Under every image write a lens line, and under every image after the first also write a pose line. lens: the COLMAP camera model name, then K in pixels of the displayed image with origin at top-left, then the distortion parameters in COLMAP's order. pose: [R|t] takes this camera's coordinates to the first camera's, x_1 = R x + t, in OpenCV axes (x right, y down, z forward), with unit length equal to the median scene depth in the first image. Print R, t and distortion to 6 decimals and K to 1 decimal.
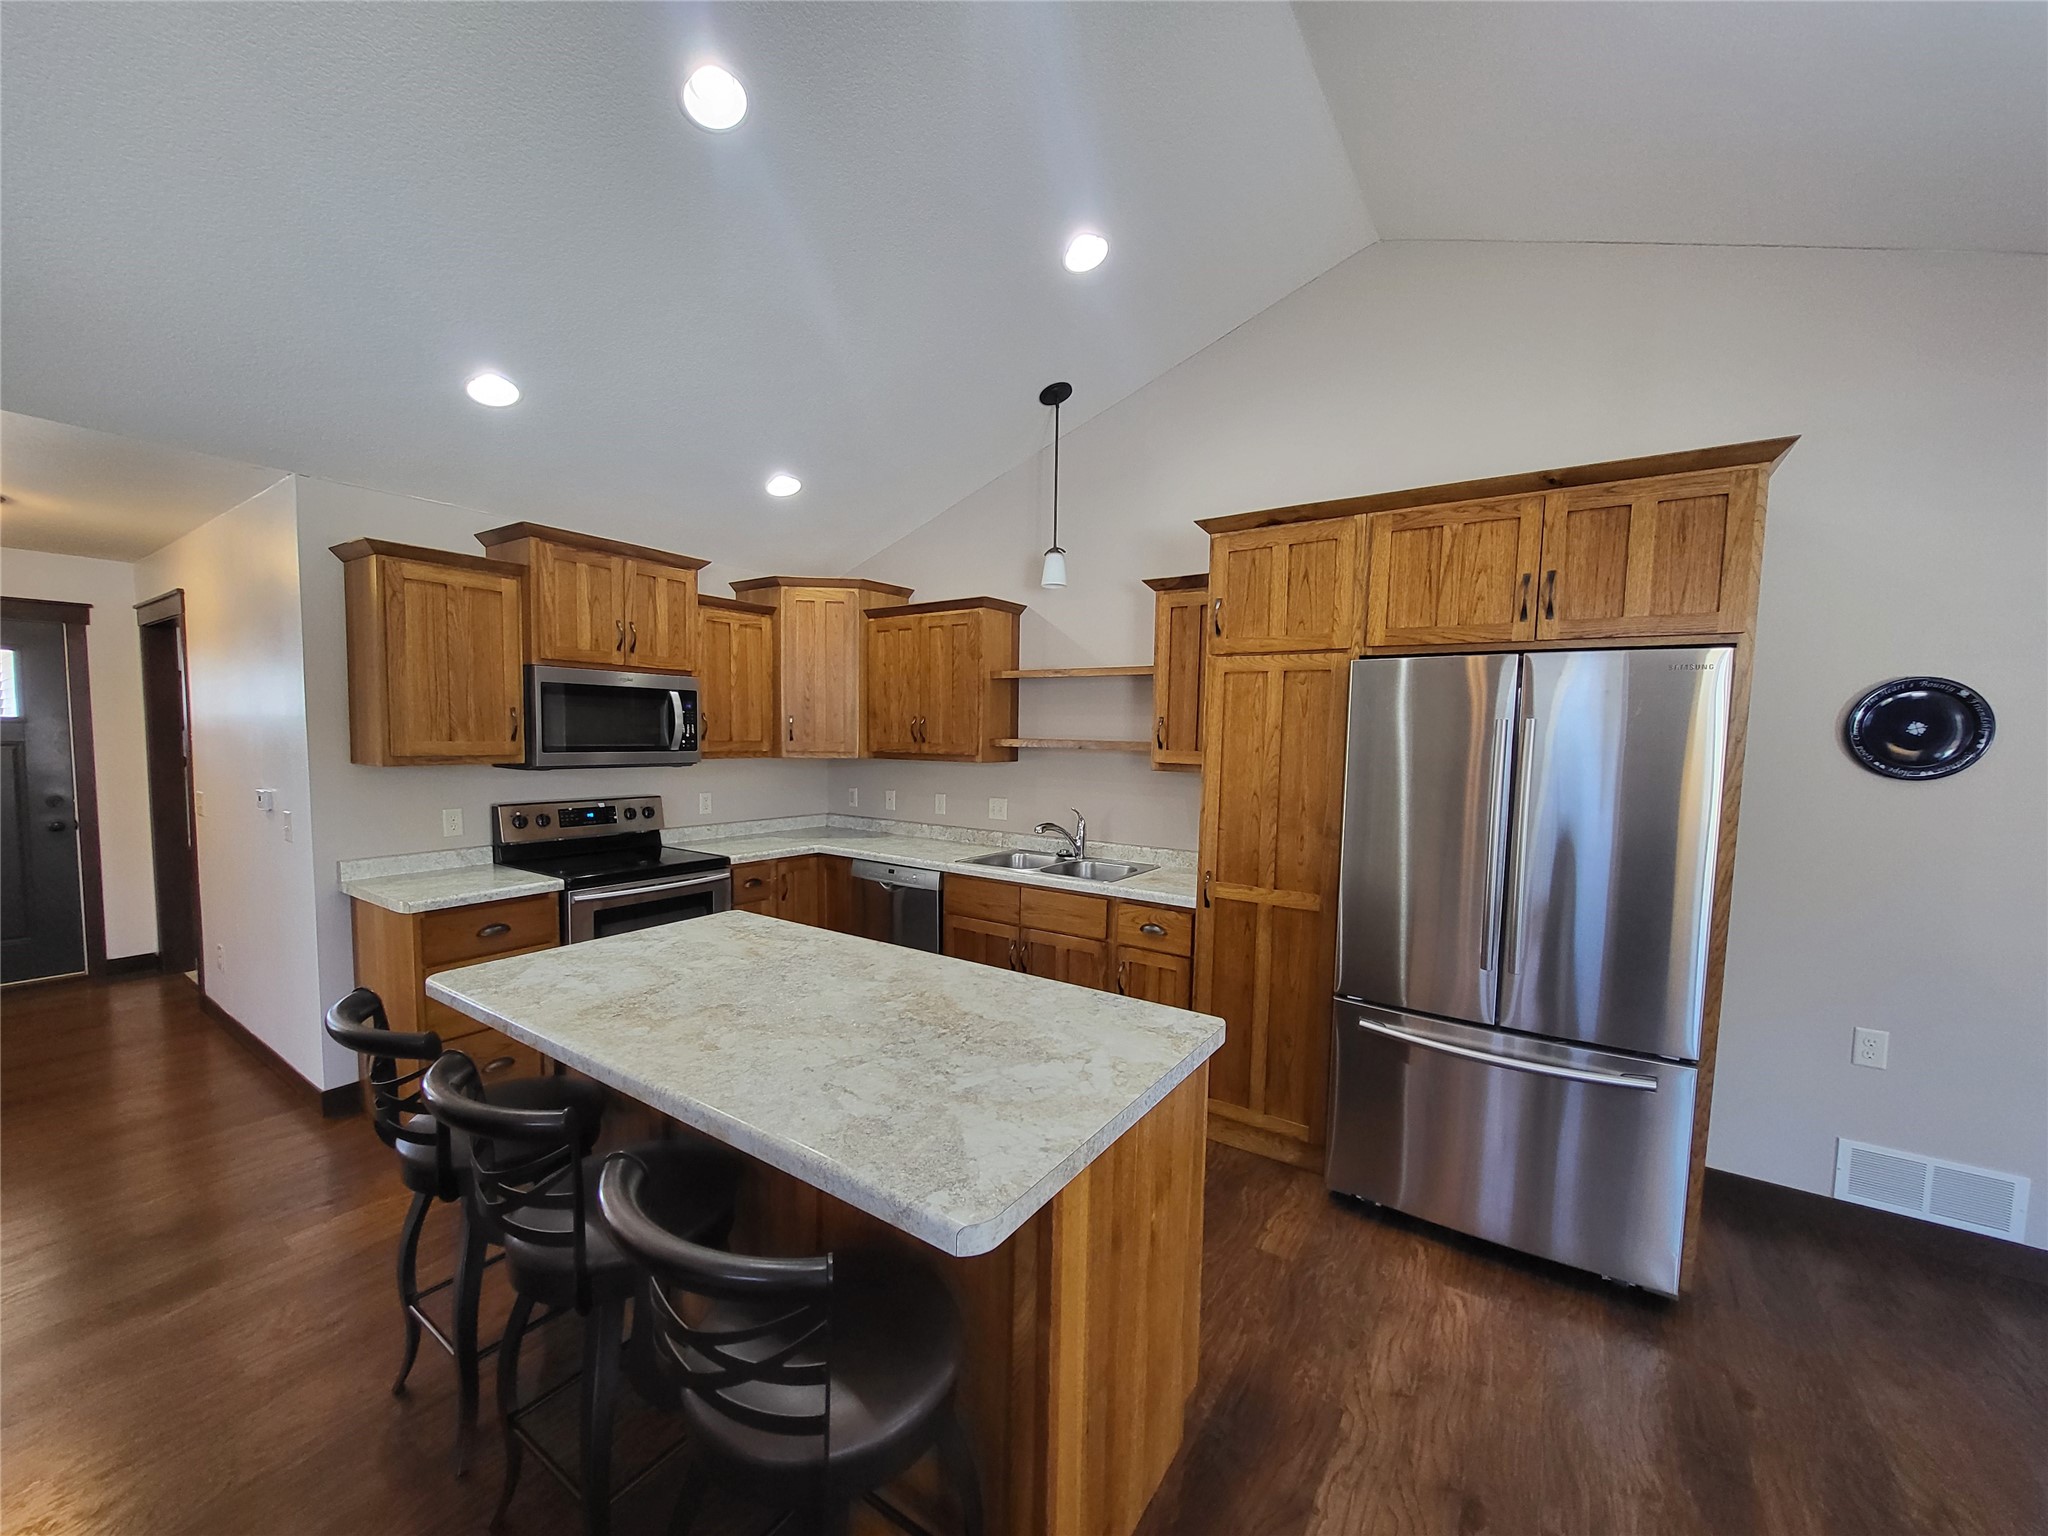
lens RADIAL K [[800.4, 0, 1016.6], [0, 800.4, 789.4], [0, 0, 1]] dist [-0.005135, 0.000671]
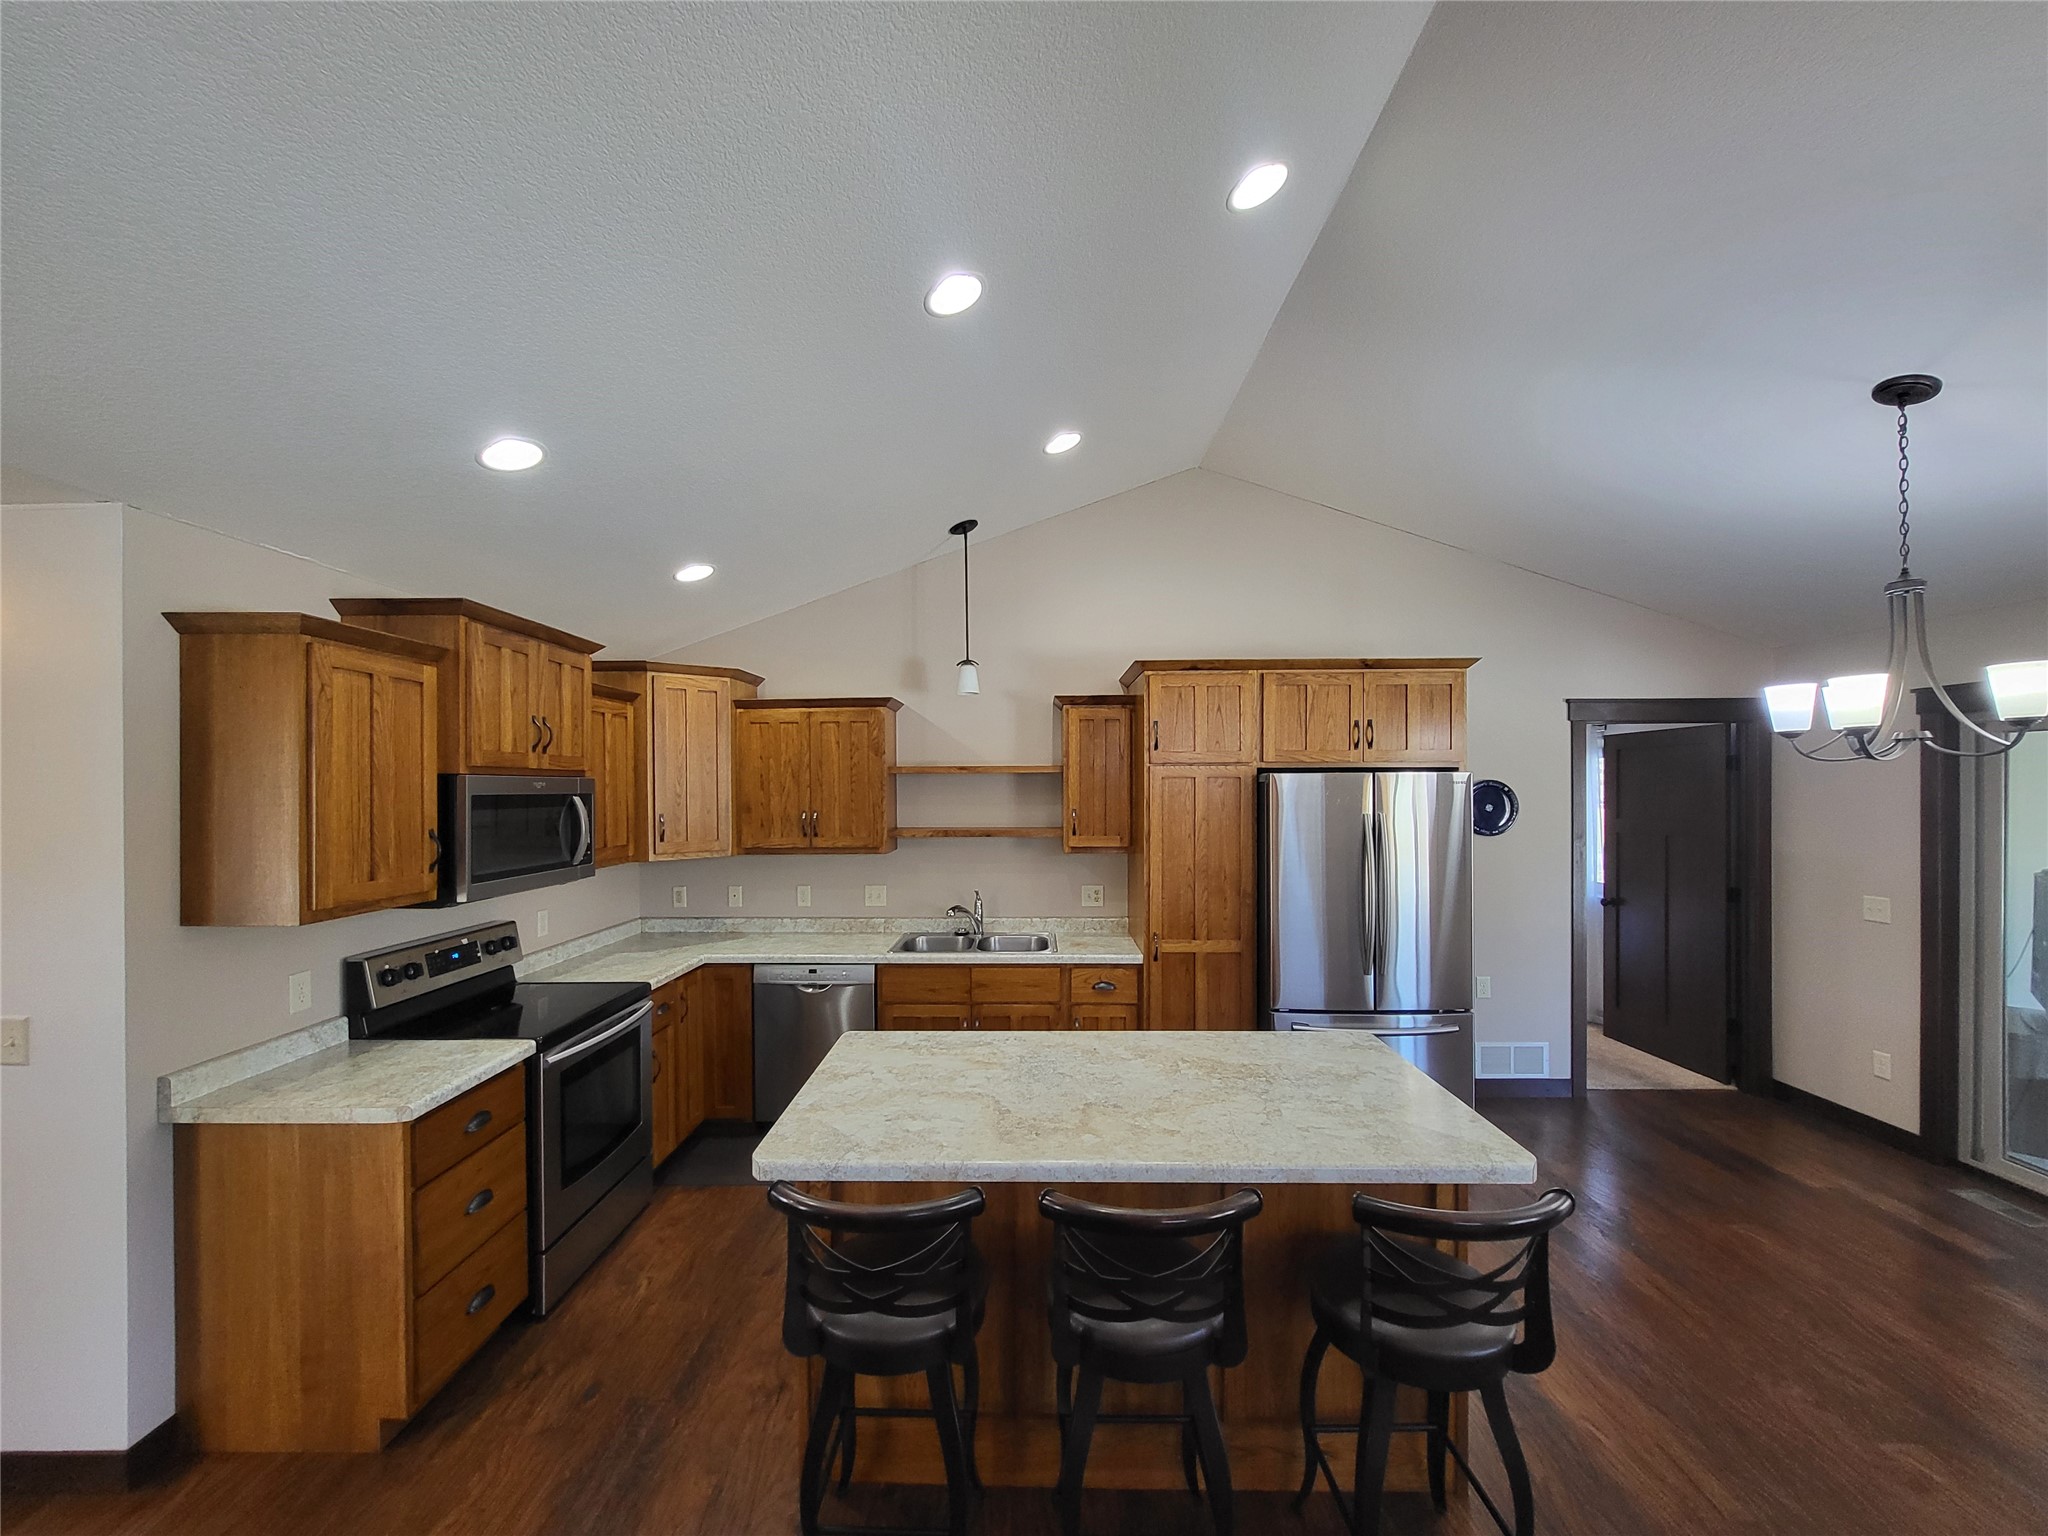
lens RADIAL K [[800.4, 0, 1018.1], [0, 800.4, 790.9], [0, 0, 1]] dist [-0.005135, 0.000671]
pose [[0.834125, -0.024500, 0.551032, -0.606366], [0.059244, 0.997213, -0.045343, -0.073814], [-0.548385, 0.070467, 0.833251, 0.041519]]
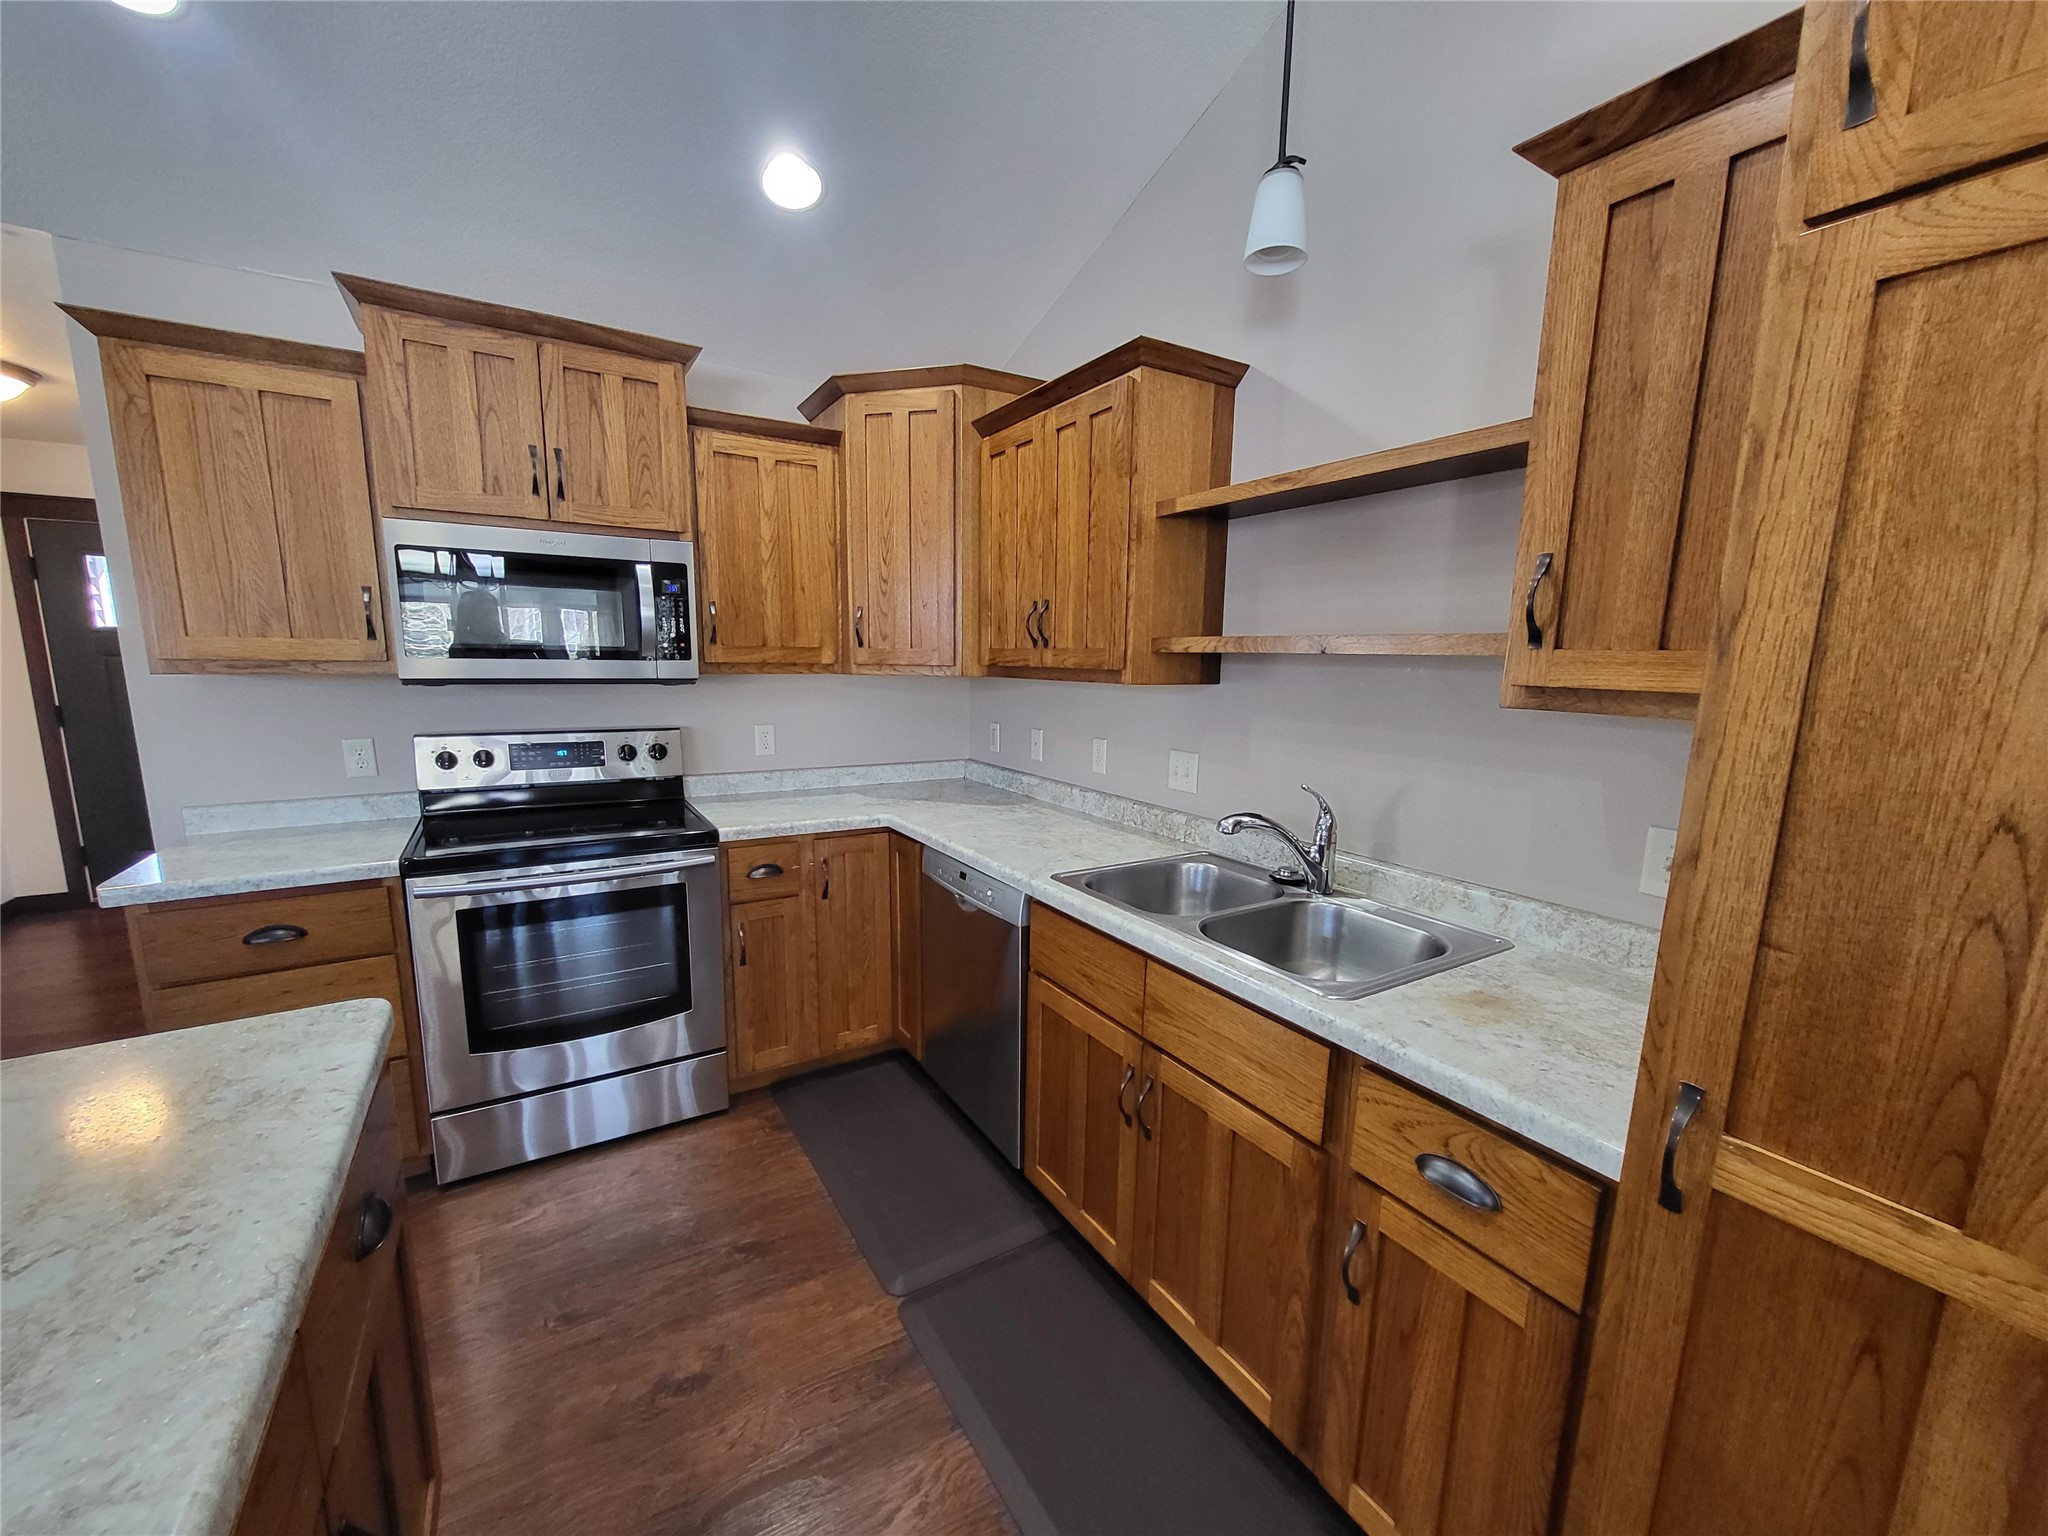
lens RADIAL K [[800.4, 0, 1015.8], [0, 800.4, 787.6], [0, 0, 1]] dist [-0.005135, 0.000671]
pose [[0.914533, 0.063426, -0.399509, 0.125835], [-0.029163, 0.995399, 0.091273, -0.015473], [0.403459, -0.071821, 0.912174, 0.636411]]
